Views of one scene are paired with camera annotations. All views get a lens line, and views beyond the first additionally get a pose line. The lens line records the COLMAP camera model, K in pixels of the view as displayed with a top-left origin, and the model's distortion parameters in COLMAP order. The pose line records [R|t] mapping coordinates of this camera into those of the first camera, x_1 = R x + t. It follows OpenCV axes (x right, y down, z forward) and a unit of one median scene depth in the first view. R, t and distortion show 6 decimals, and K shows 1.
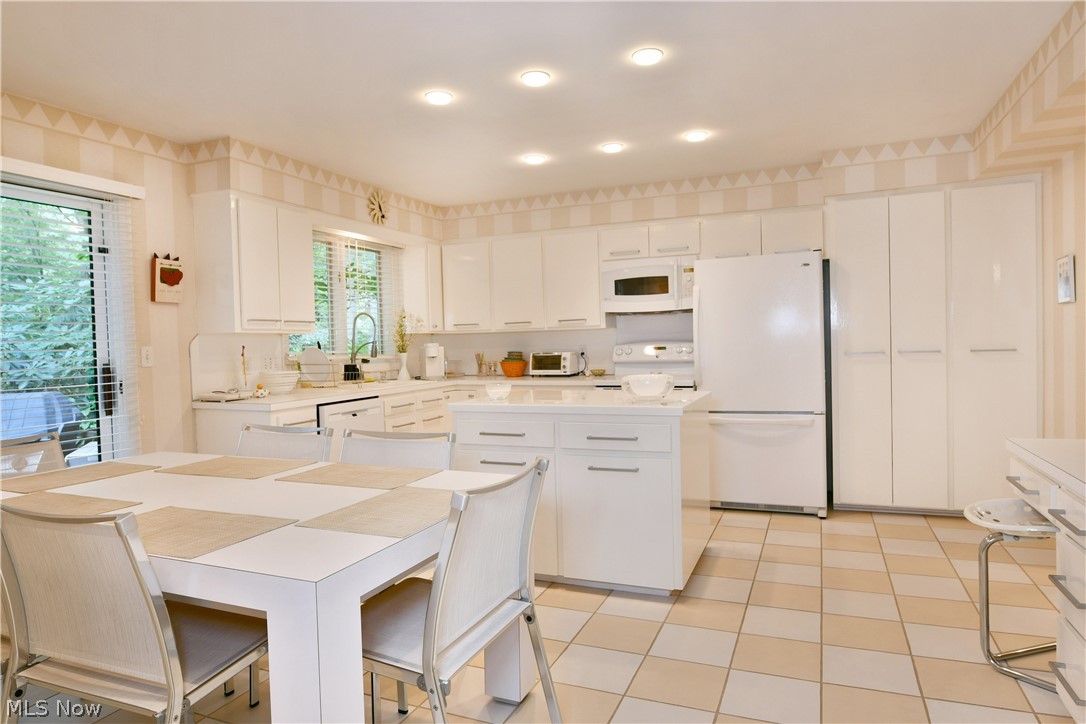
lens RADIAL K [[660.5, 0, 549.1], [0, 660.5, 360.9], [0, 0, 1]] dist [-0.014746, -0.004163]
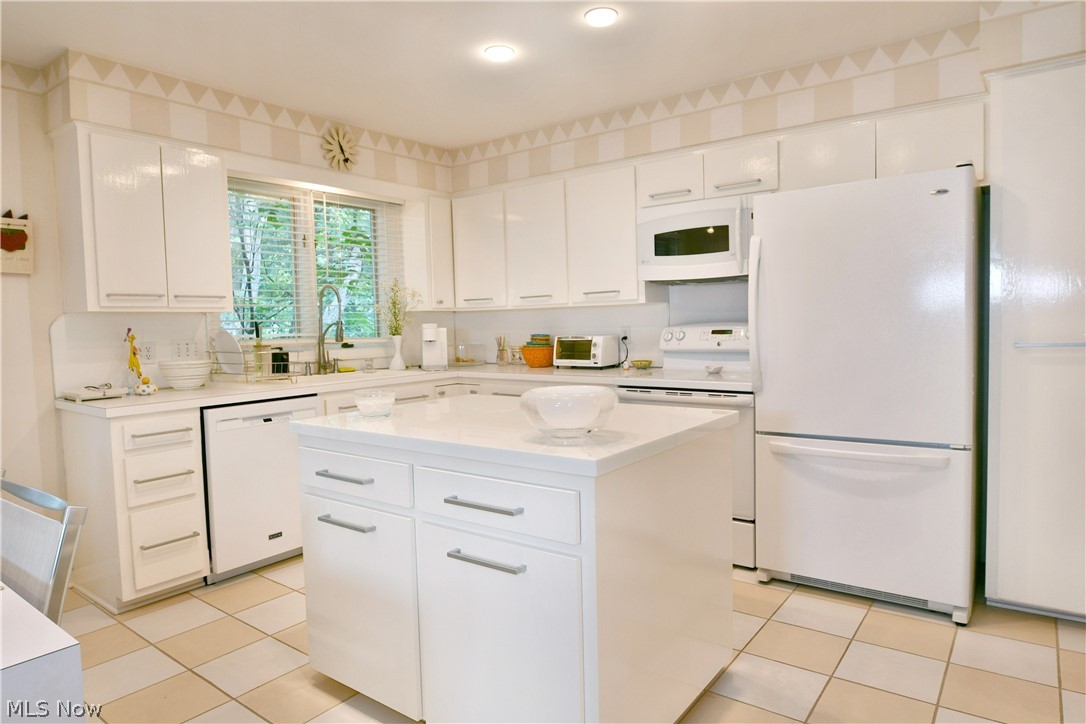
lens RADIAL K [[660.5, 0, 550.2], [0, 660.5, 359.0], [0, 0, 1]] dist [-0.014746, -0.004163]
pose [[0.968518, 0.016325, -0.248409, 0.175703], [-0.008066, 0.999381, 0.034230, -0.013961], [0.248814, -0.031148, 0.968050, 0.304664]]
